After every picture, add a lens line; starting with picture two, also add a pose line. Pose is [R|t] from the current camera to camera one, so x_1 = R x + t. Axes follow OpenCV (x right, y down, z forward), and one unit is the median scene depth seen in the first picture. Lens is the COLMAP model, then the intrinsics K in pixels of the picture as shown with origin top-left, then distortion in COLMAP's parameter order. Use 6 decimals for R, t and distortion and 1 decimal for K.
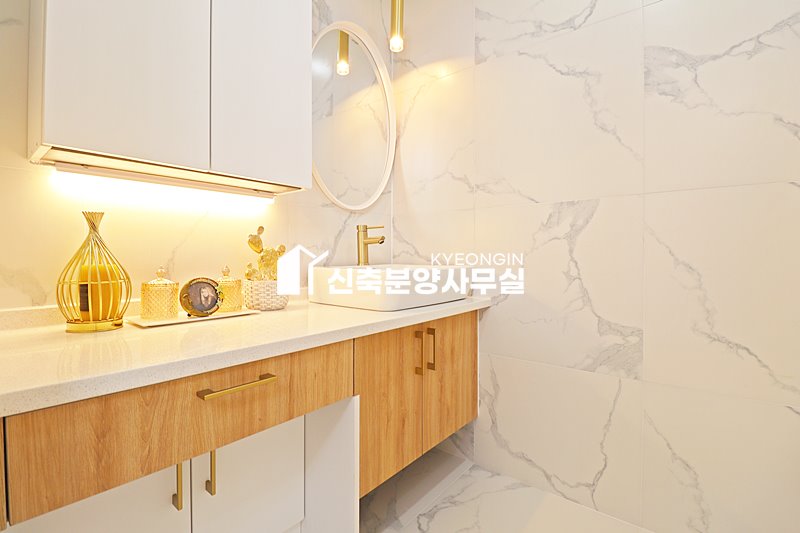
lens RADIAL K [[369.7, 0, 402.5], [0, 369.7, 262.0], [0, 0, 1]] dist [-0.004391, -0.009617]
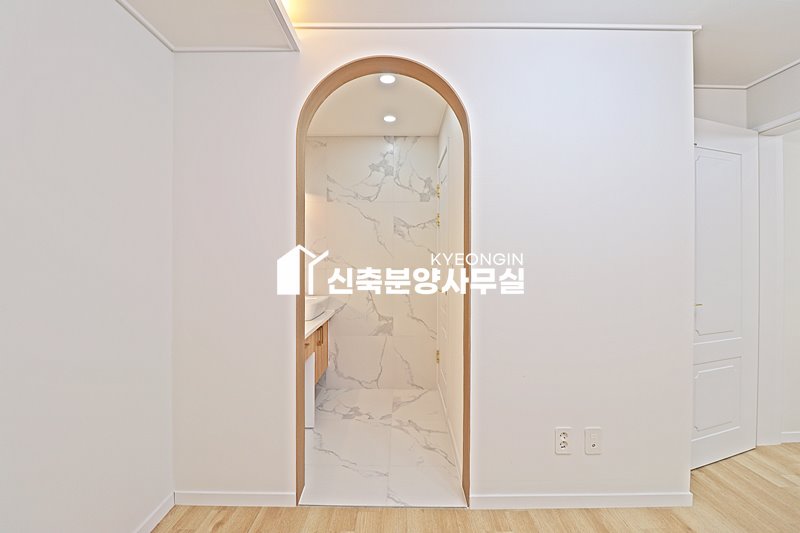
lens RADIAL K [[369.7, 0, 401.2], [0, 369.7, 266.0], [0, 0, 1]] dist [-0.004391, -0.009617]
pose [[0.770636, -0.006832, 0.637238, -1.001095], [0.004168, 0.999975, 0.005680, -0.204873], [-0.637261, -0.001721, 0.770646, -1.105168]]
